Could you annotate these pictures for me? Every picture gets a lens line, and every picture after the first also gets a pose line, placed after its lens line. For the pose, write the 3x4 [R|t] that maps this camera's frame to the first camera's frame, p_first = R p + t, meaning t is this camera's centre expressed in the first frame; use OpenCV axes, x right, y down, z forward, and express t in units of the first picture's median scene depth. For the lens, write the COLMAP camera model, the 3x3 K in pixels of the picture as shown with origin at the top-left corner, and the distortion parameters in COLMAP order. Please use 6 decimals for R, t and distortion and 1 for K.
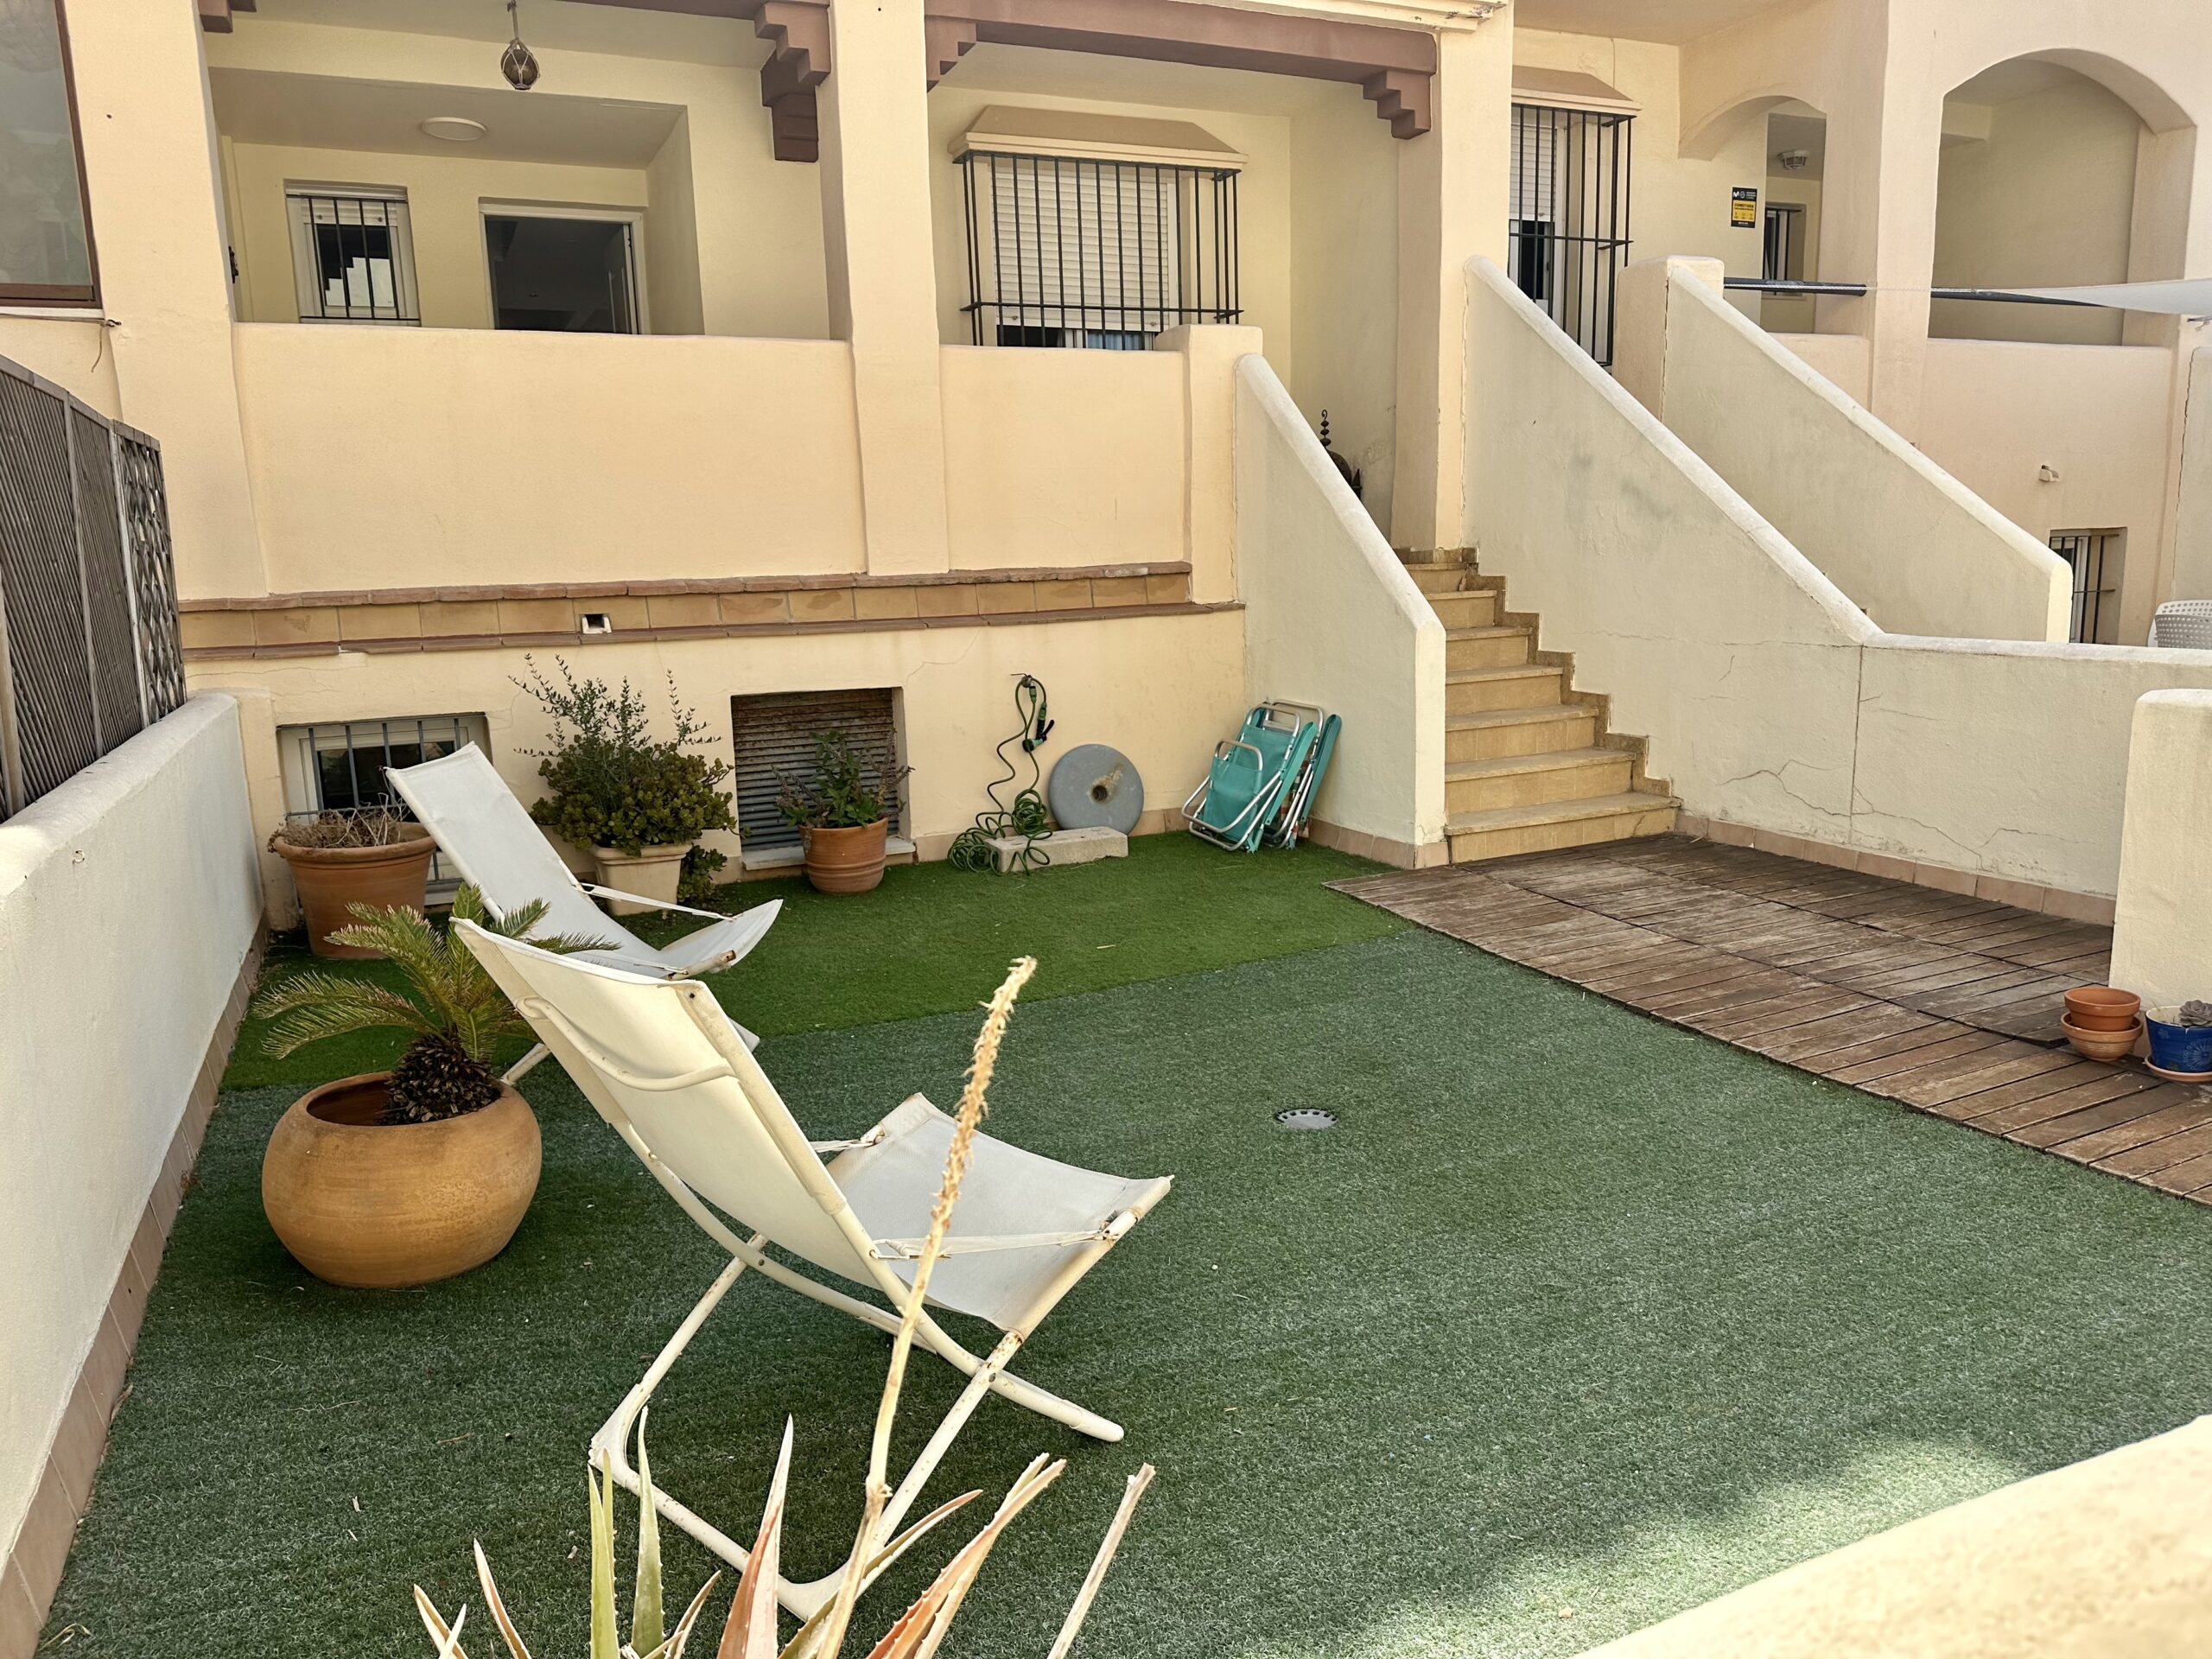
lens RADIAL K [[1534.3, 0, 1106.0], [0, 1534.3, 829.5], [0, 0, 1]] dist [0.153738, -0.276995]
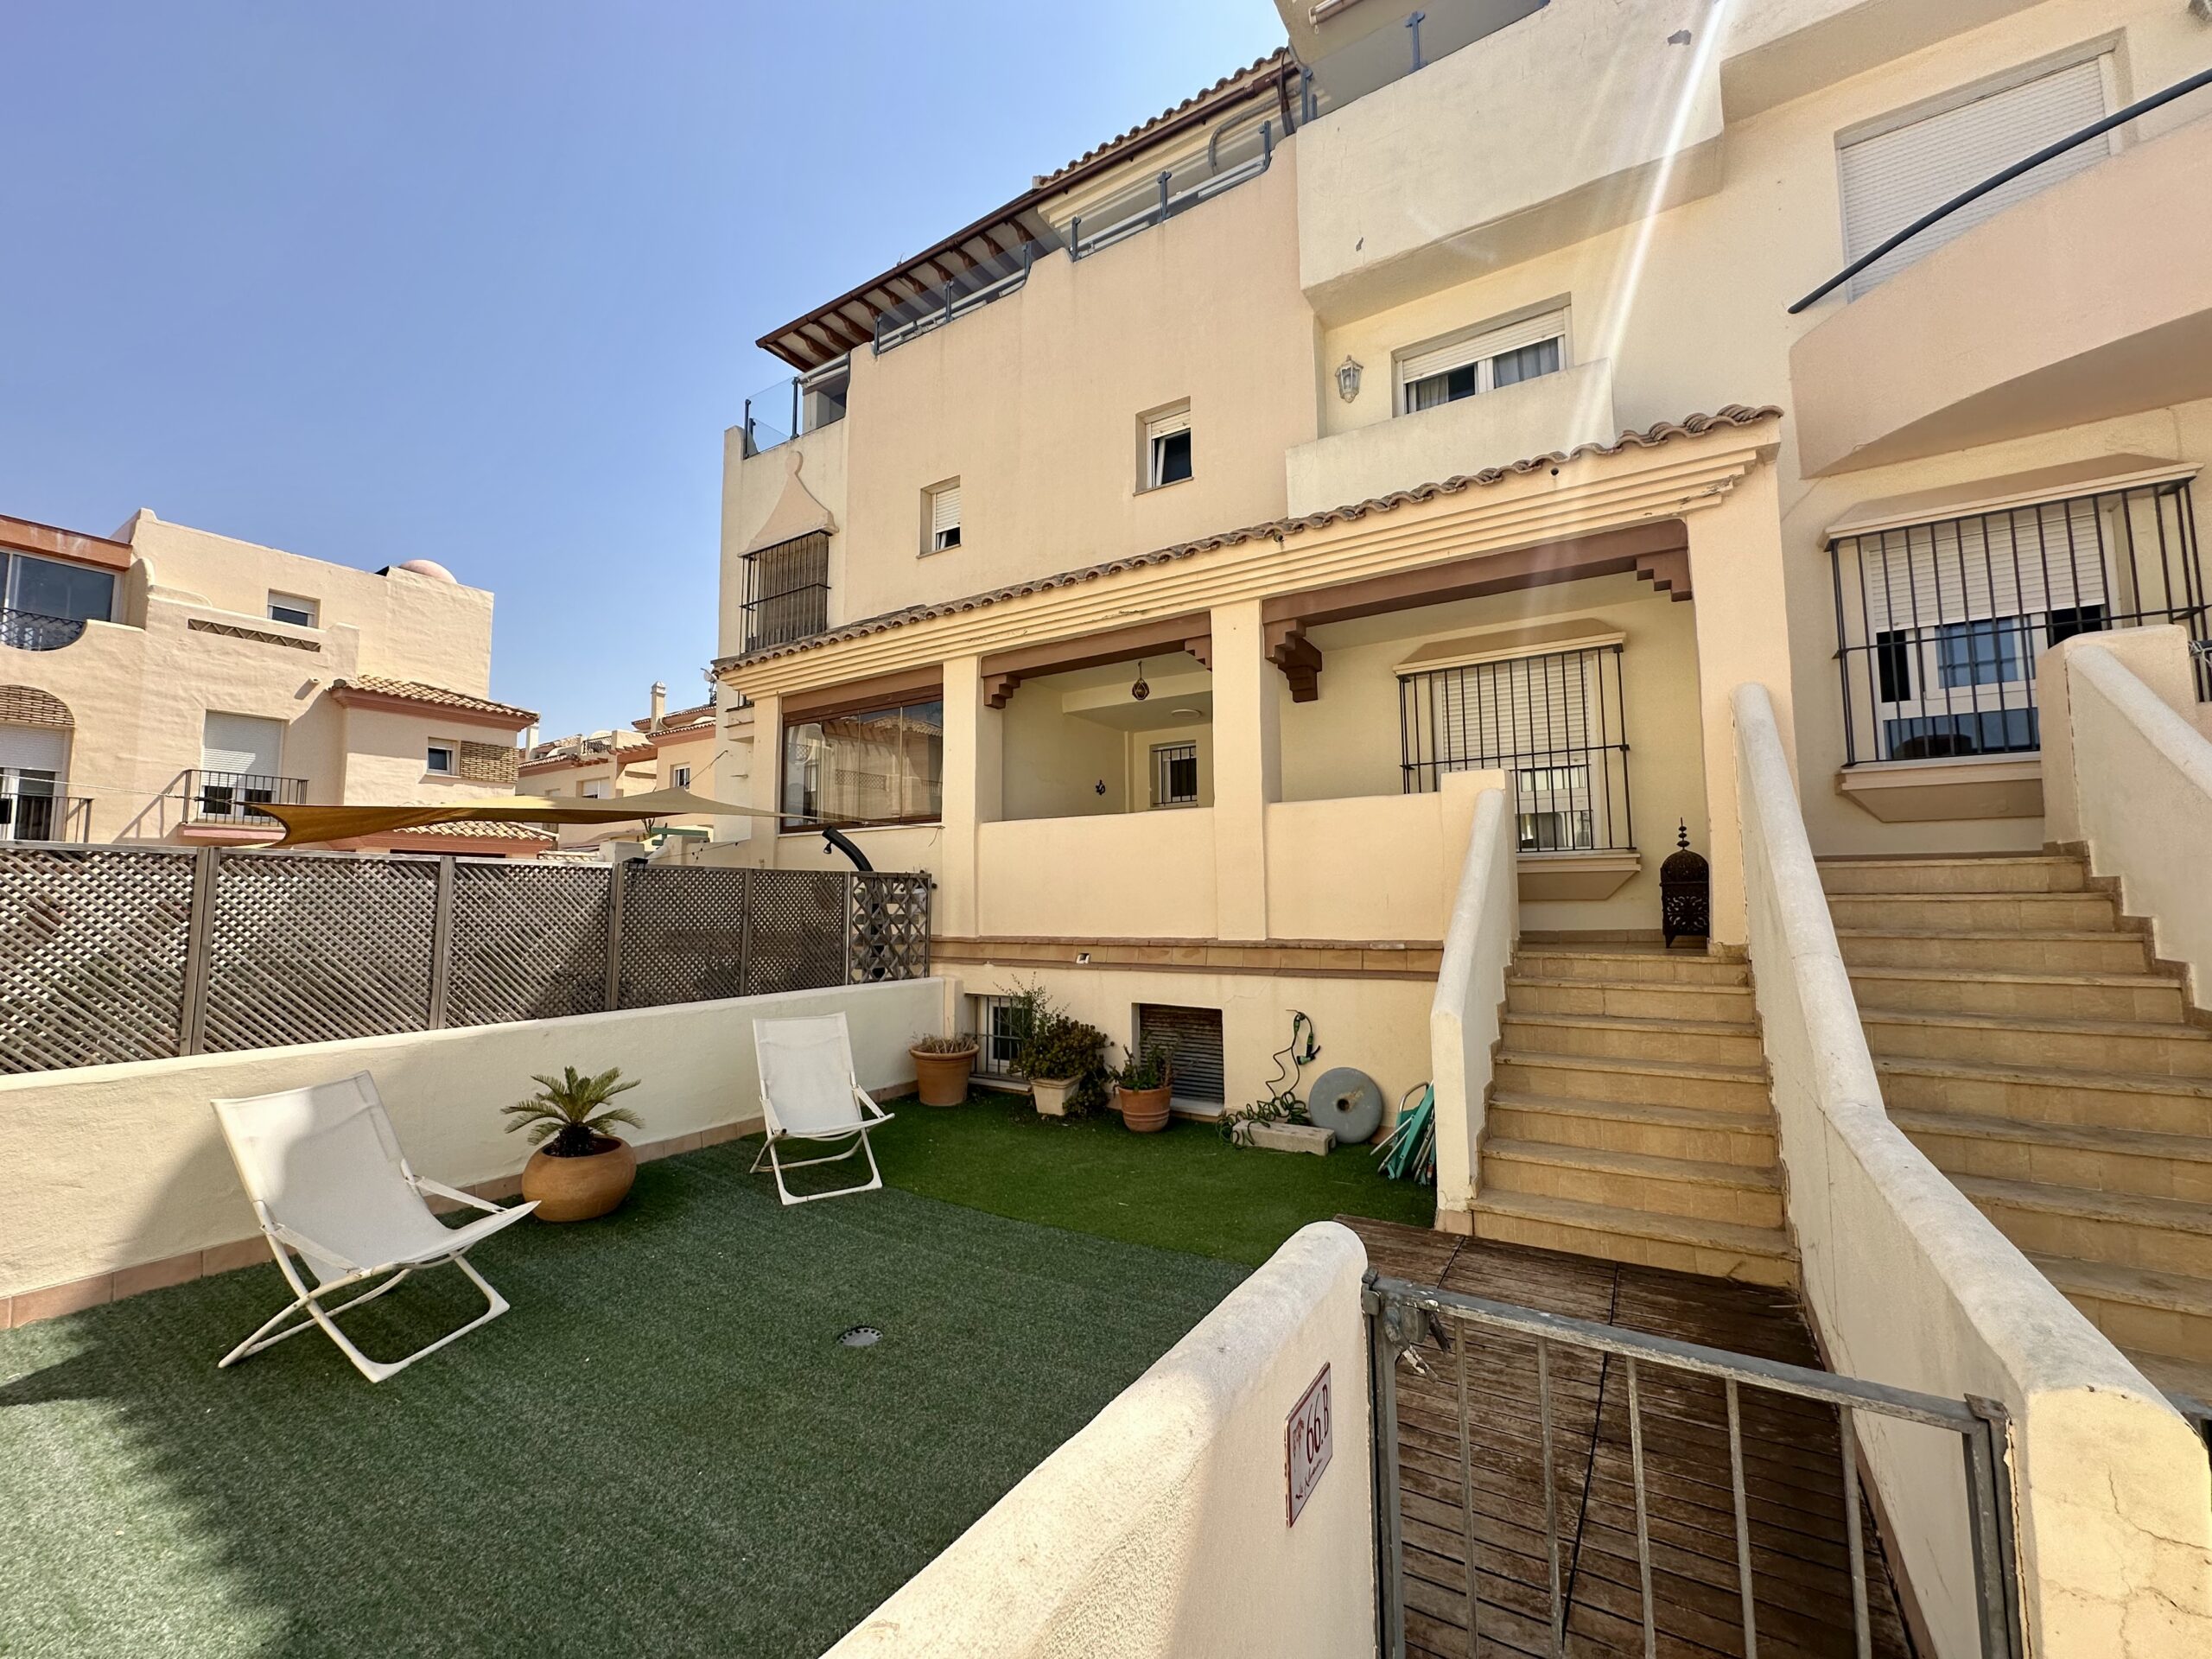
lens RADIAL K [[883.6, 0, 1106.0], [0, 883.6, 829.5], [0, 0, 1]] dist [-0.000009, 0.000425]
pose [[0.551104, -0.044330, -0.833259, 0.578458], [-0.158094, 0.974955, -0.156429, -0.112510], [0.819324, 0.217942, 0.530293, 0.372590]]
